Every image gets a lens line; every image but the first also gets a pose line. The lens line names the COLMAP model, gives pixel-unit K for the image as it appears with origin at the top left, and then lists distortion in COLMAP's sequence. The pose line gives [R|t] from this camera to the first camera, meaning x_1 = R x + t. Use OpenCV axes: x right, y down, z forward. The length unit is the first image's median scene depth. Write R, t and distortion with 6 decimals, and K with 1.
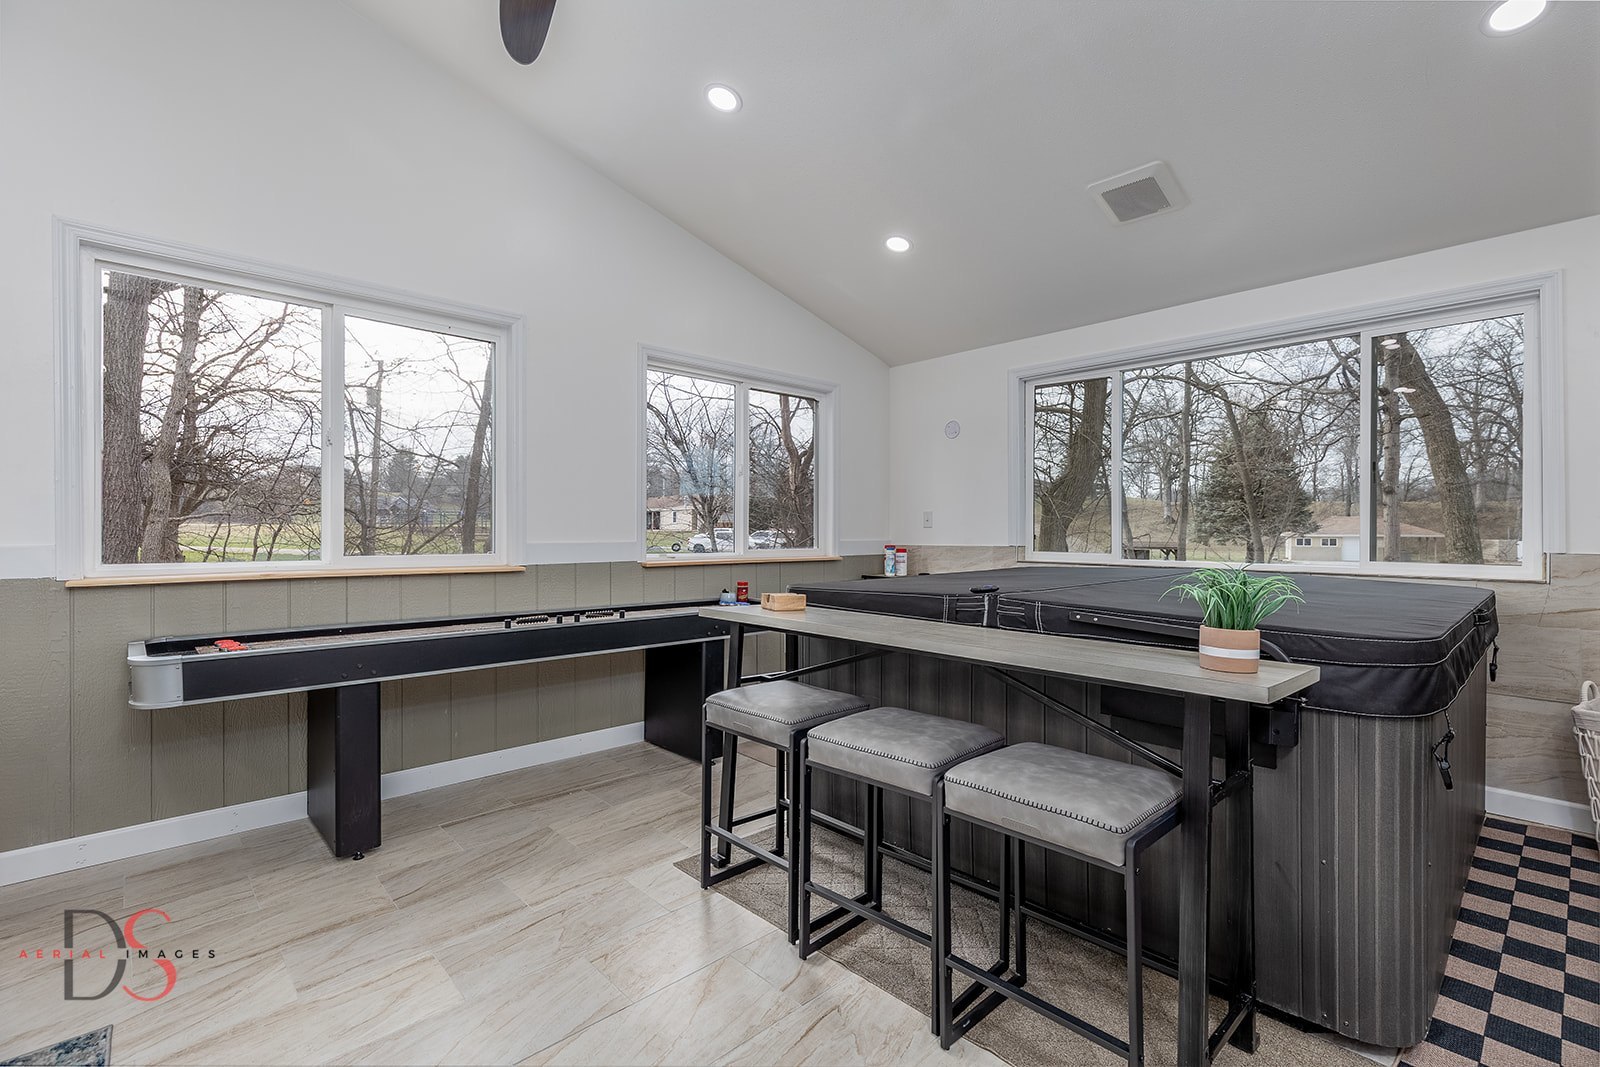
lens RADIAL K [[723.8, 0, 805.1], [0, 723.8, 529.9], [0, 0, 1]] dist [0.003531, -0.000631]
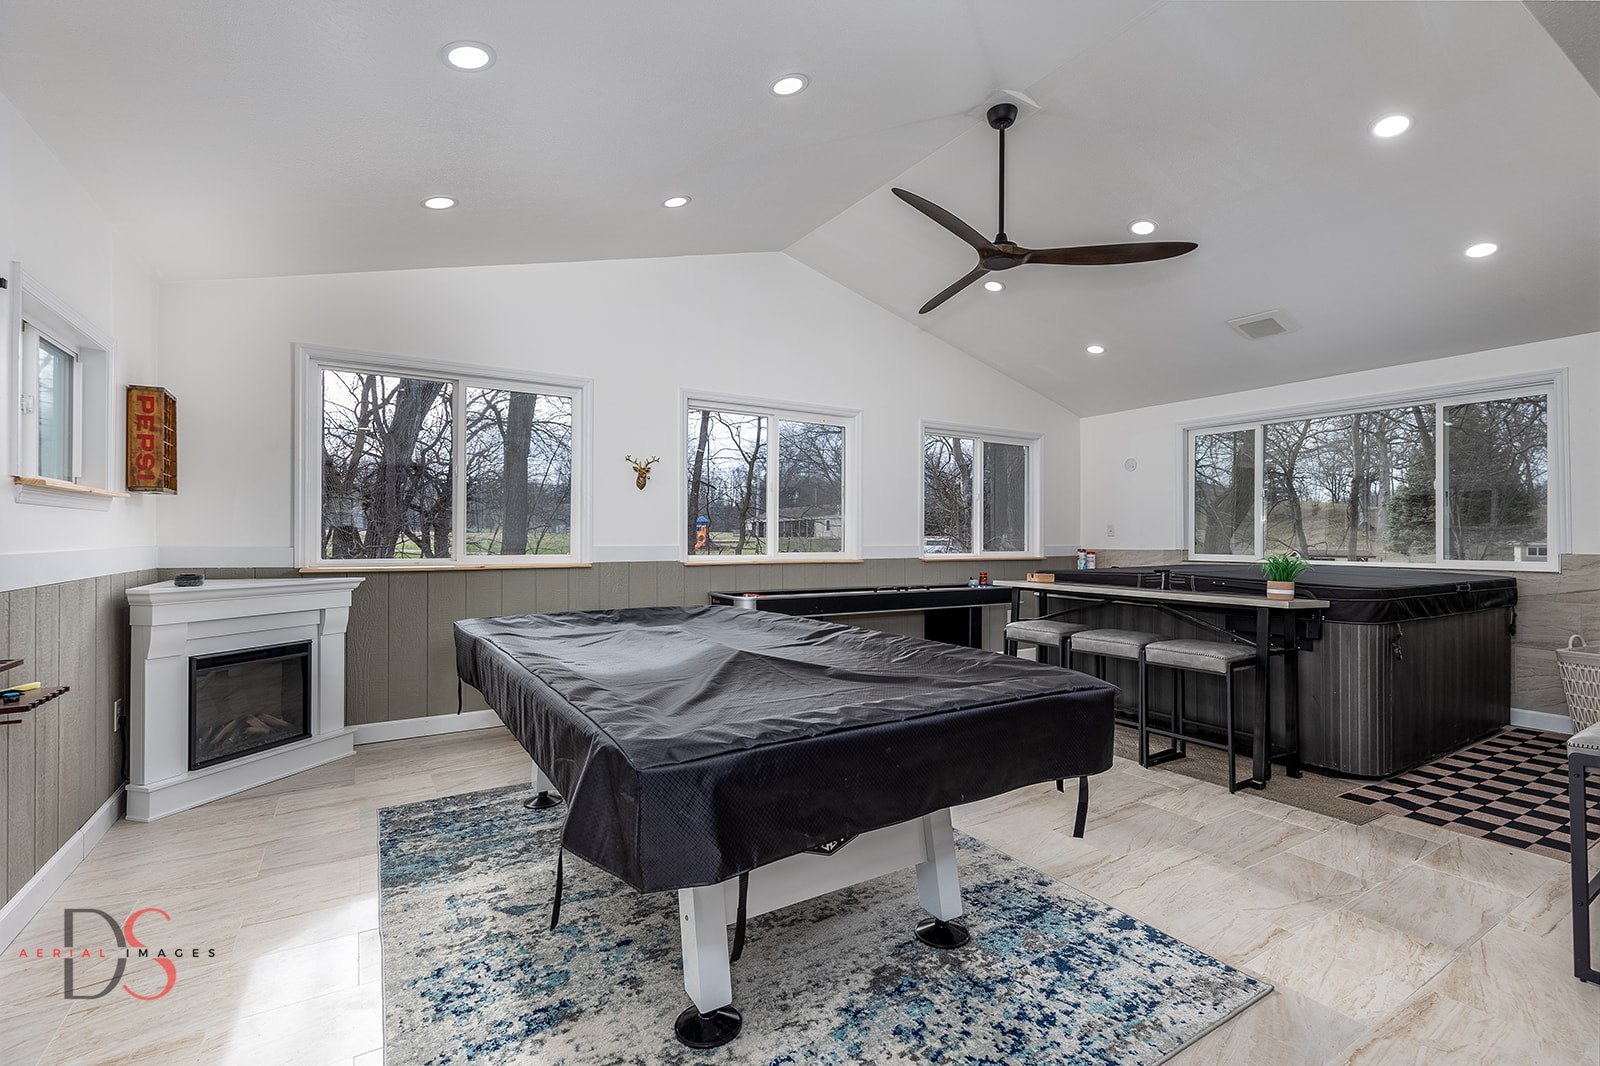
lens RADIAL K [[723.8, 0, 797.0], [0, 723.8, 537.2], [0, 0, 1]] dist [0.003531, -0.000631]
pose [[0.978963, 0.000126, -0.204039, -0.270825], [-0.000127, 1.000000, 0.000006, -0.003147], [0.204039, 0.000020, 0.978963, -0.948194]]
